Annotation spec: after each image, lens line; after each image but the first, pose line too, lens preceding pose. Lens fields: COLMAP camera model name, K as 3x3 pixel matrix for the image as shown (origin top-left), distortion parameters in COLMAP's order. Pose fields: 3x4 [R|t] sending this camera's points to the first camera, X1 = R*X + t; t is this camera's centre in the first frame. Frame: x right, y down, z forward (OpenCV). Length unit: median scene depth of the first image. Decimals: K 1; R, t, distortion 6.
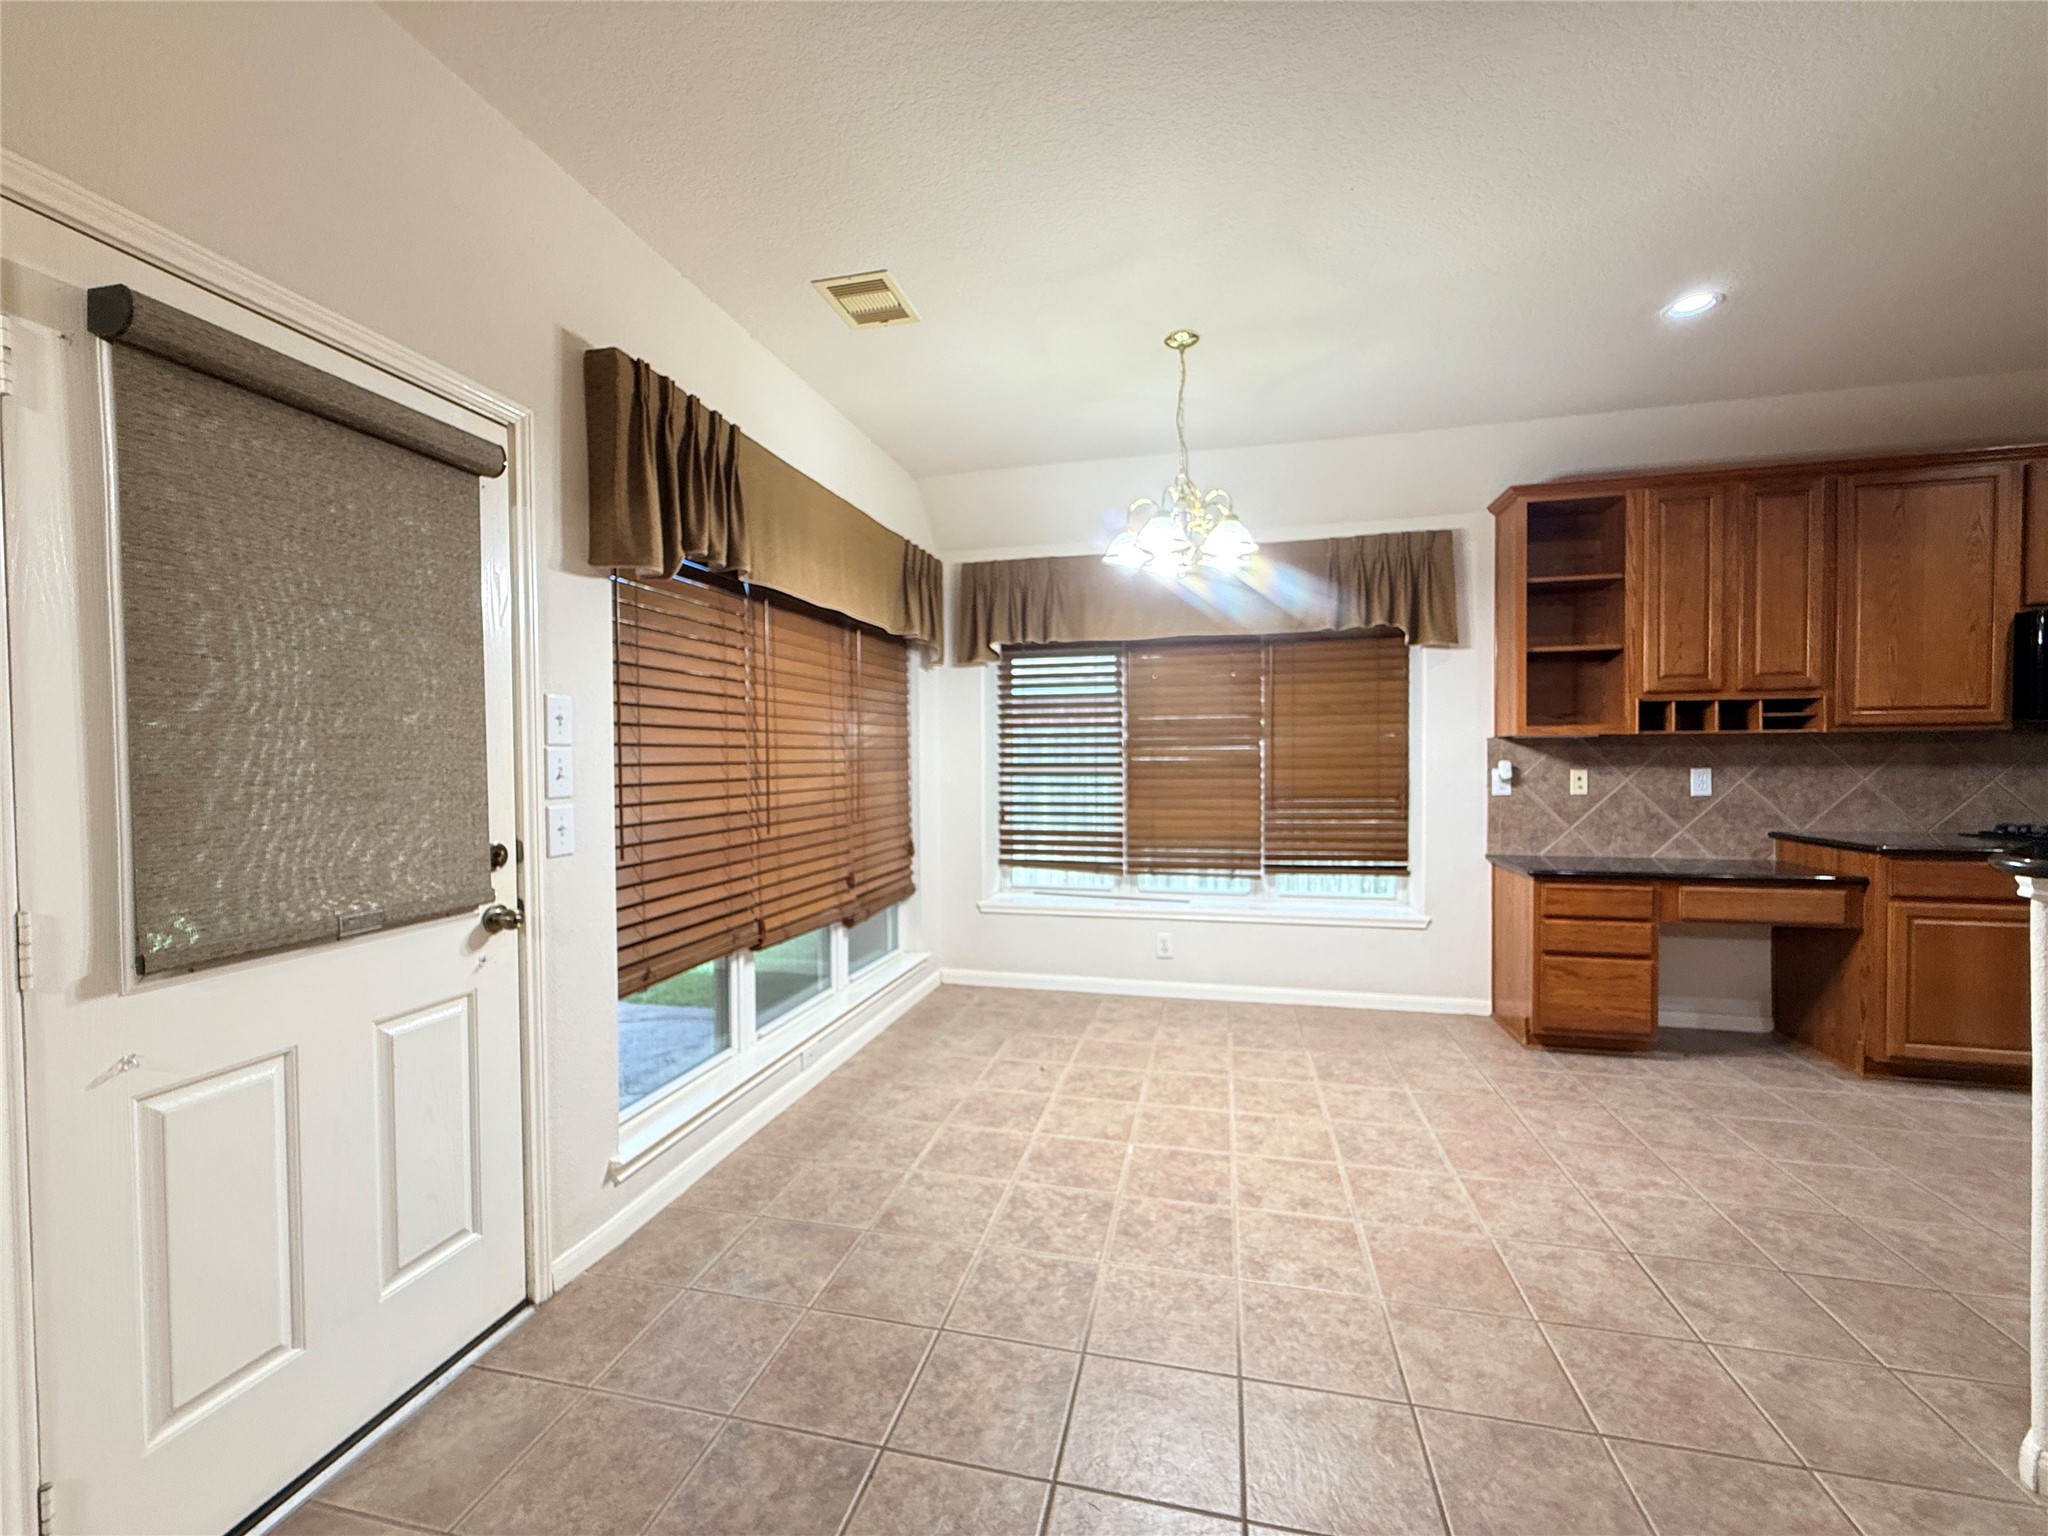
lens RADIAL K [[820.0, 0, 1021.3], [0, 820.0, 774.9], [0, 0, 1]] dist [0.000277, -0.000133]
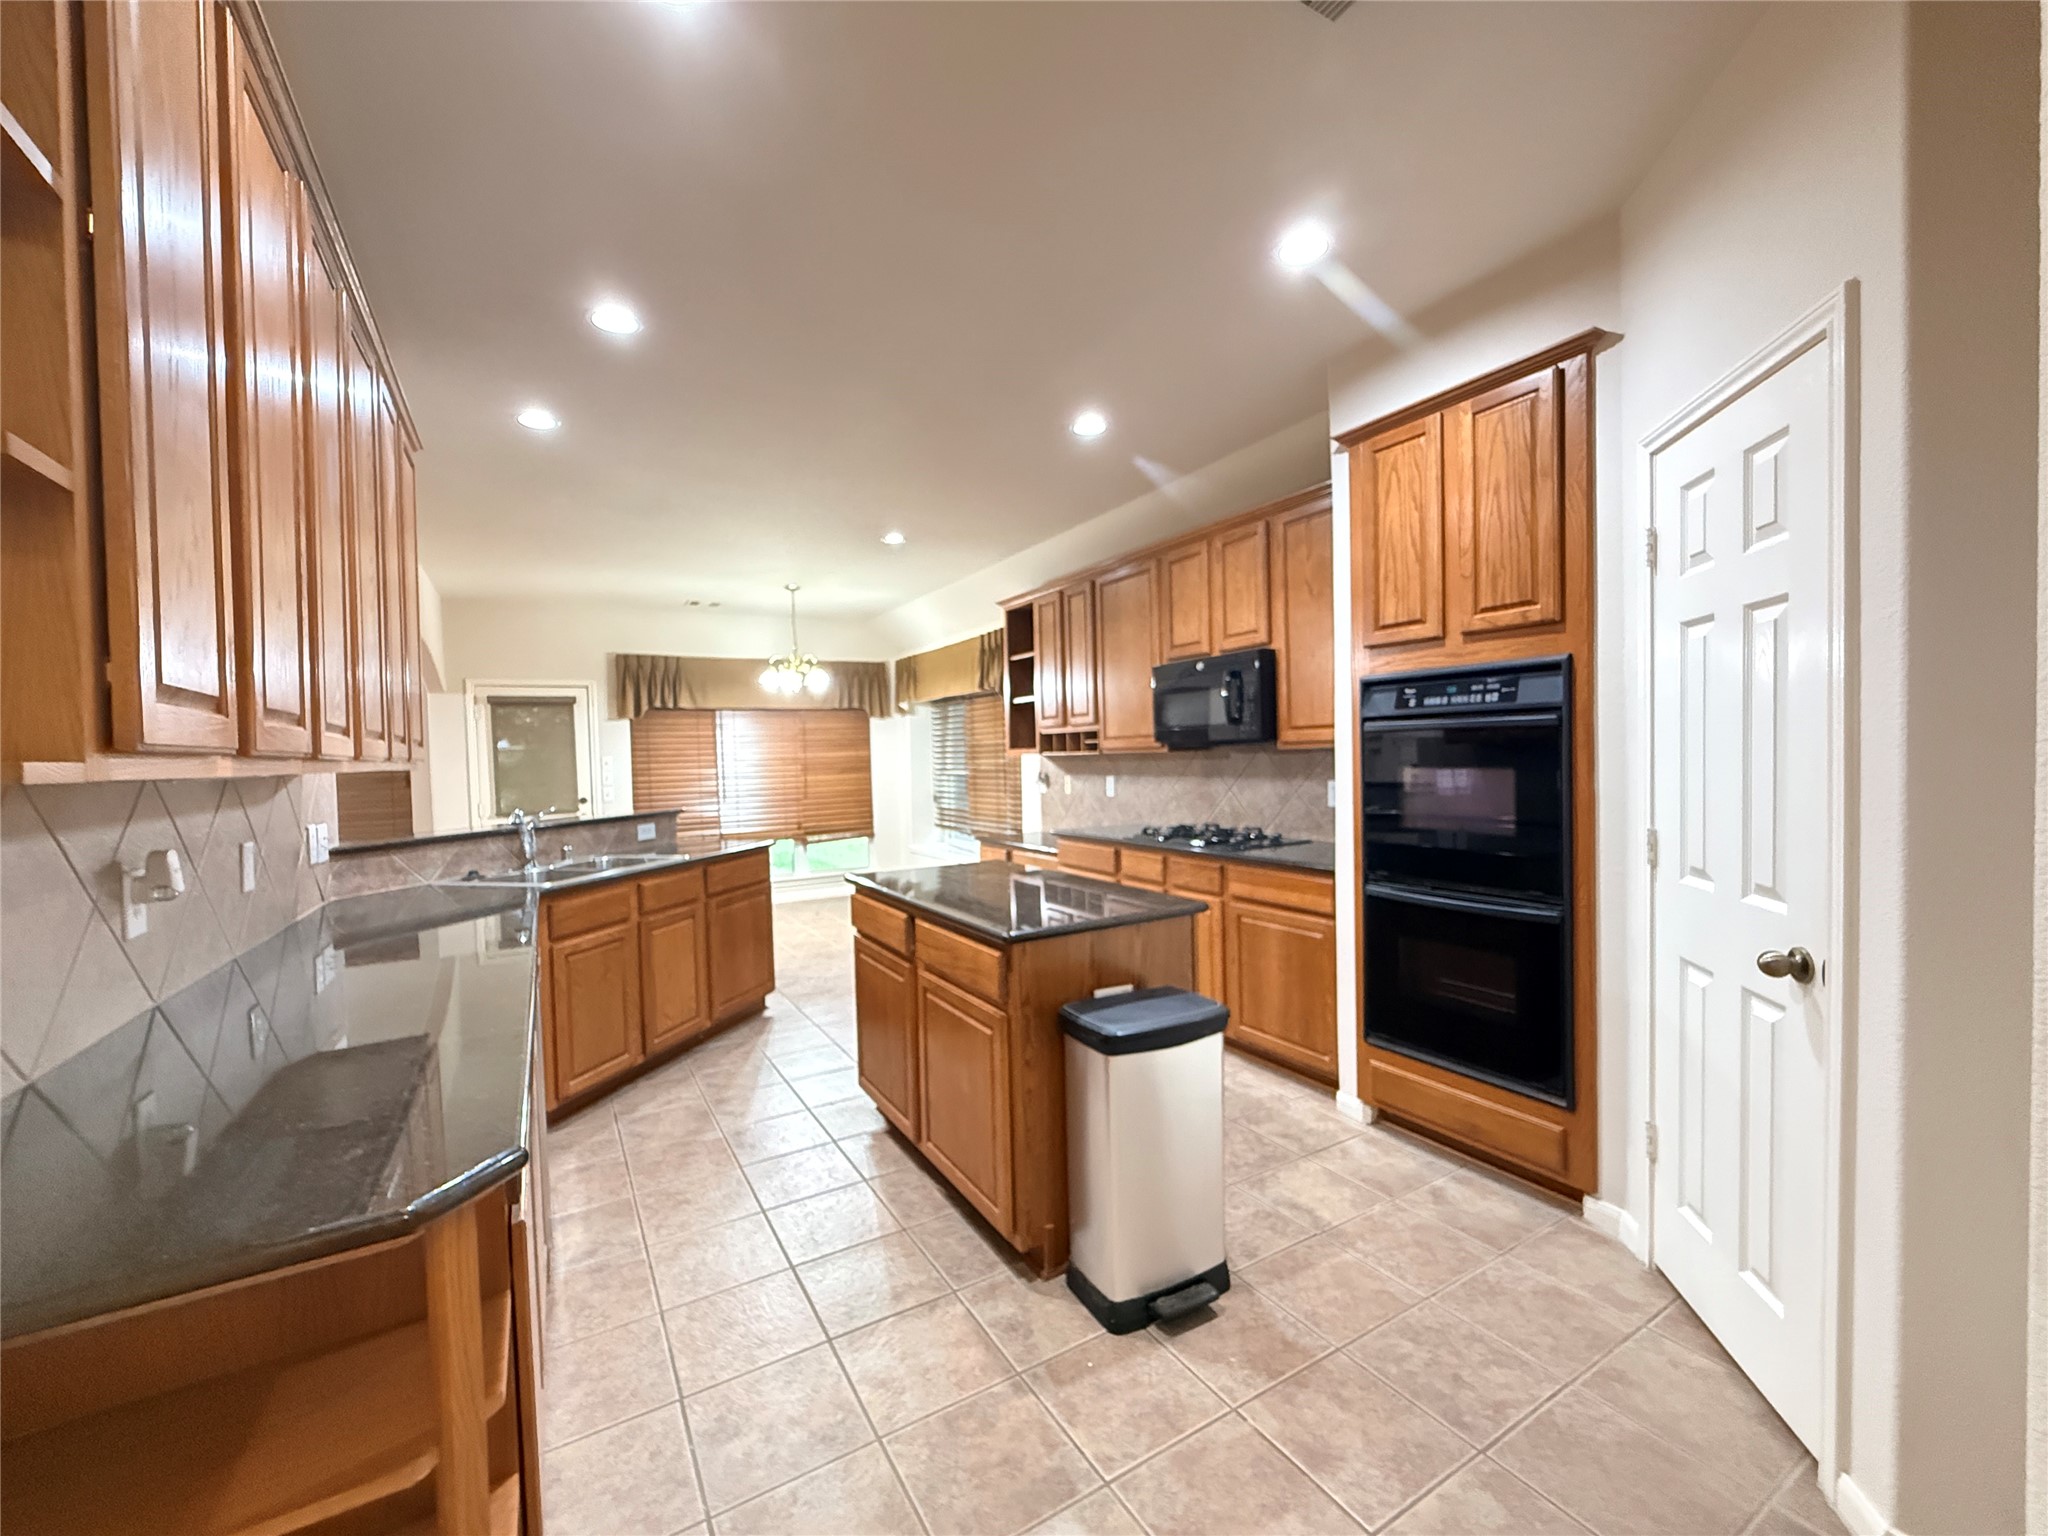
lens RADIAL K [[820.0, 0, 1021.3], [0, 820.0, 774.9], [0, 0, 1]] dist [0.000277, -0.000133]
pose [[0.697390, 0.007452, -0.716653, 1.879101], [0.006209, 0.999846, 0.016439, -0.038494], [0.716665, -0.015914, 0.697236, -0.110059]]
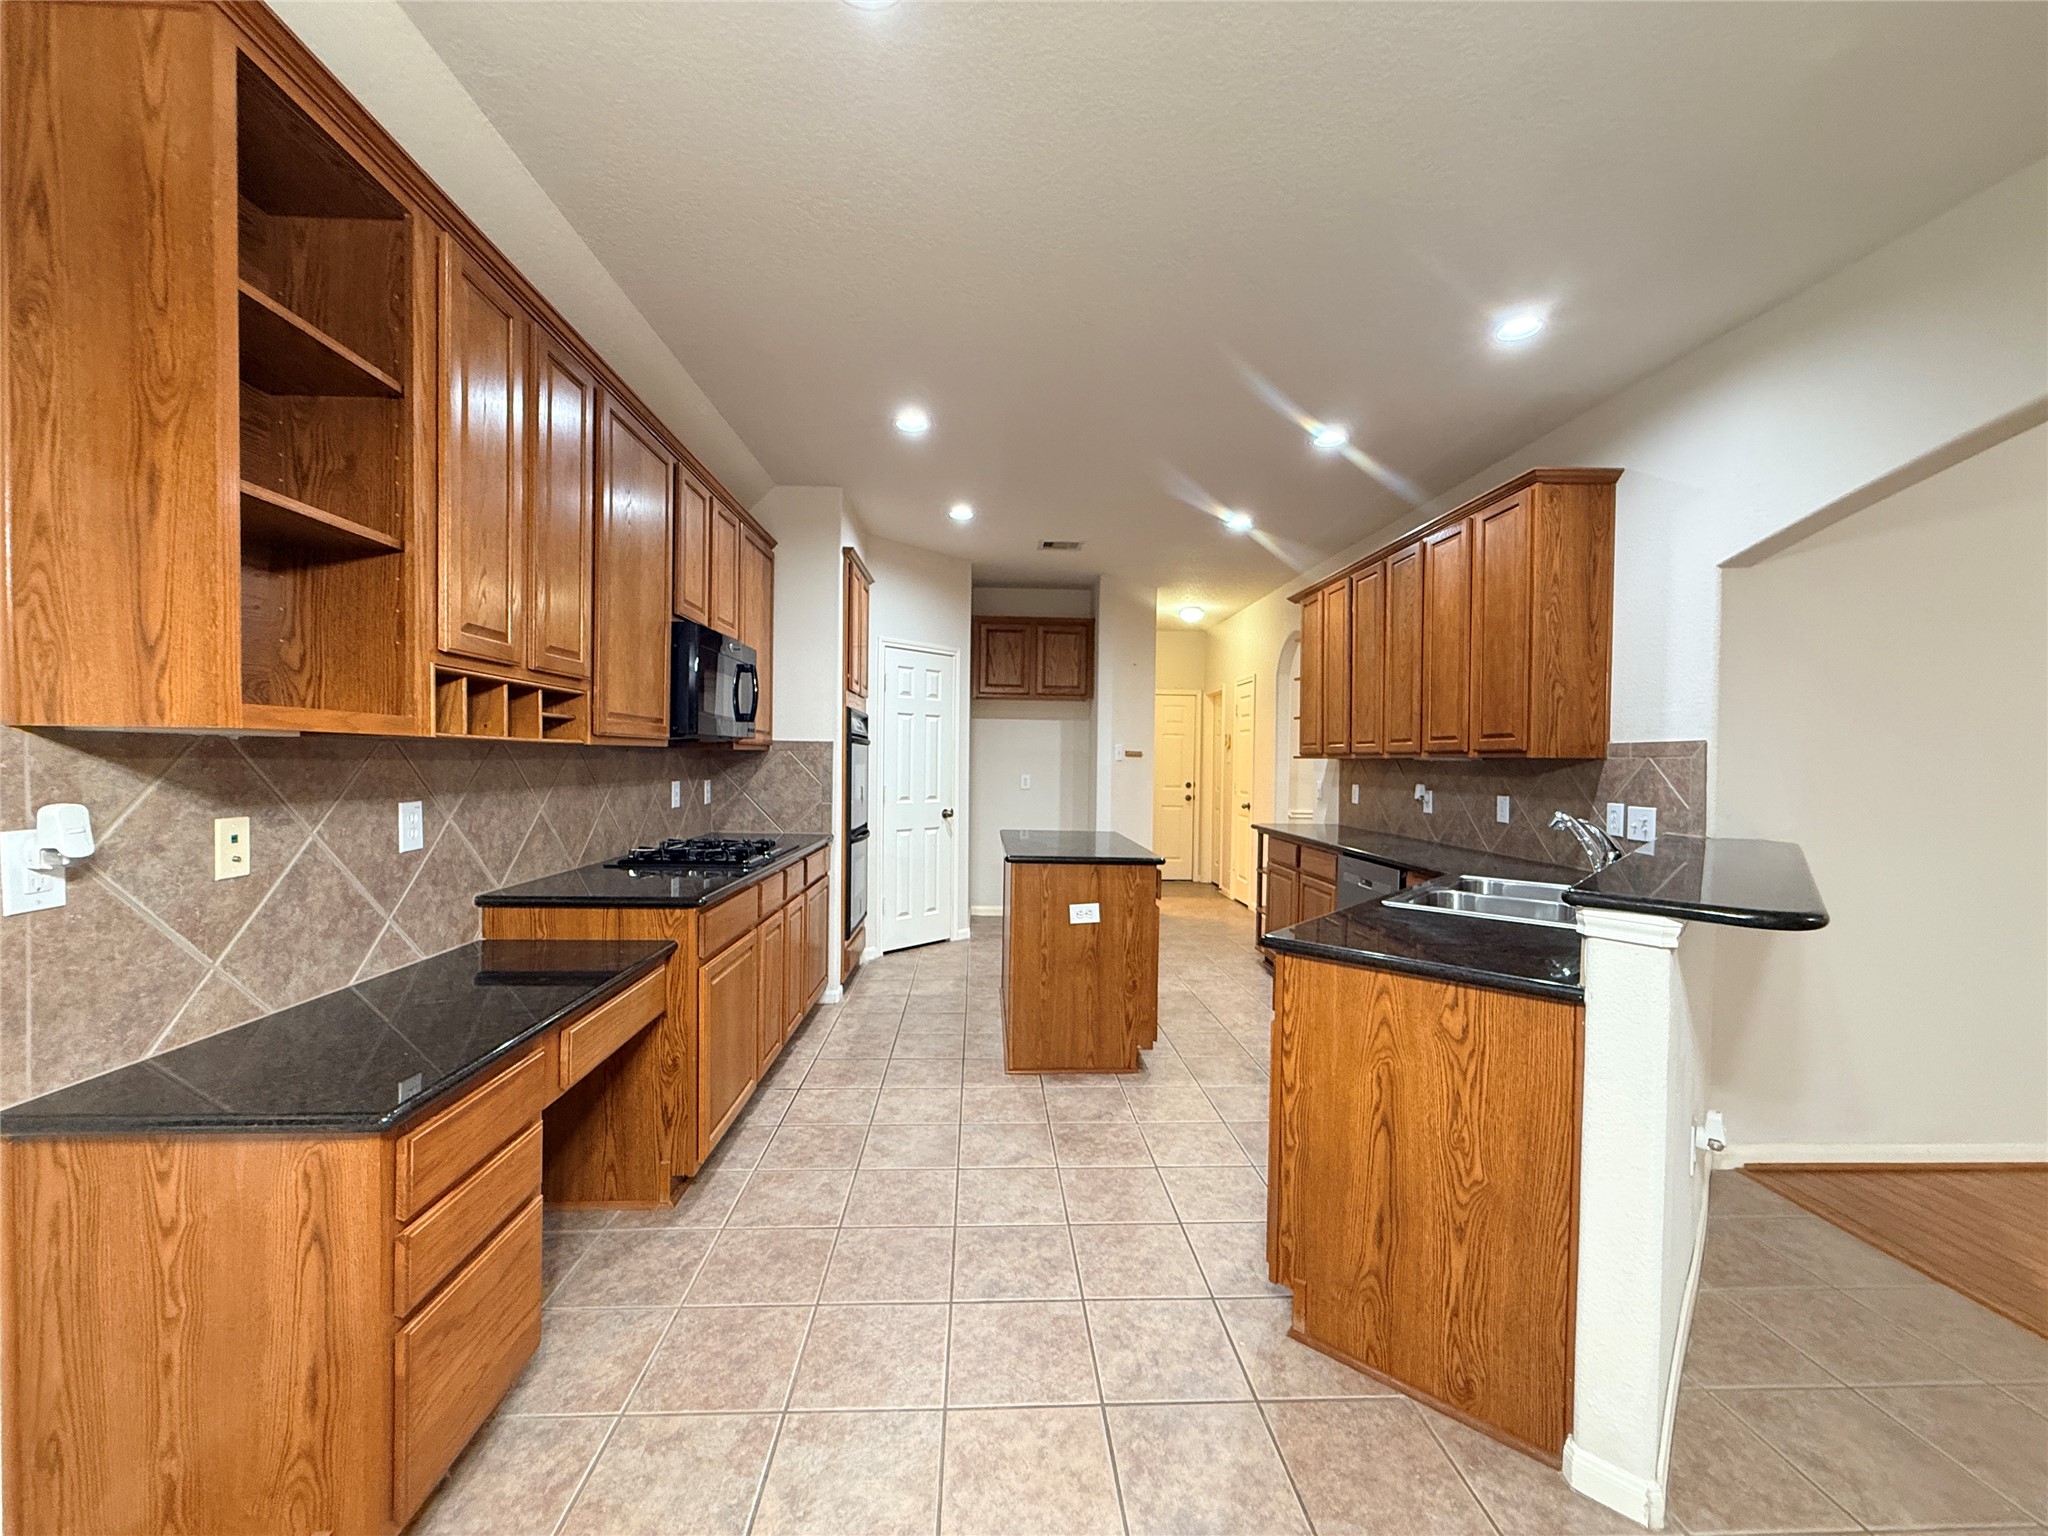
lens RADIAL K [[817.6, 0, 1019.5], [0, 817.6, 774.5], [0, 0, 1]] dist [0.001115, 0.000134]
pose [[-0.287445, -0.013506, 0.957702, 0.202238], [0.007625, 0.999837, 0.016389, -0.034348], [-0.957767, 0.012014, -0.287295, 0.828442]]
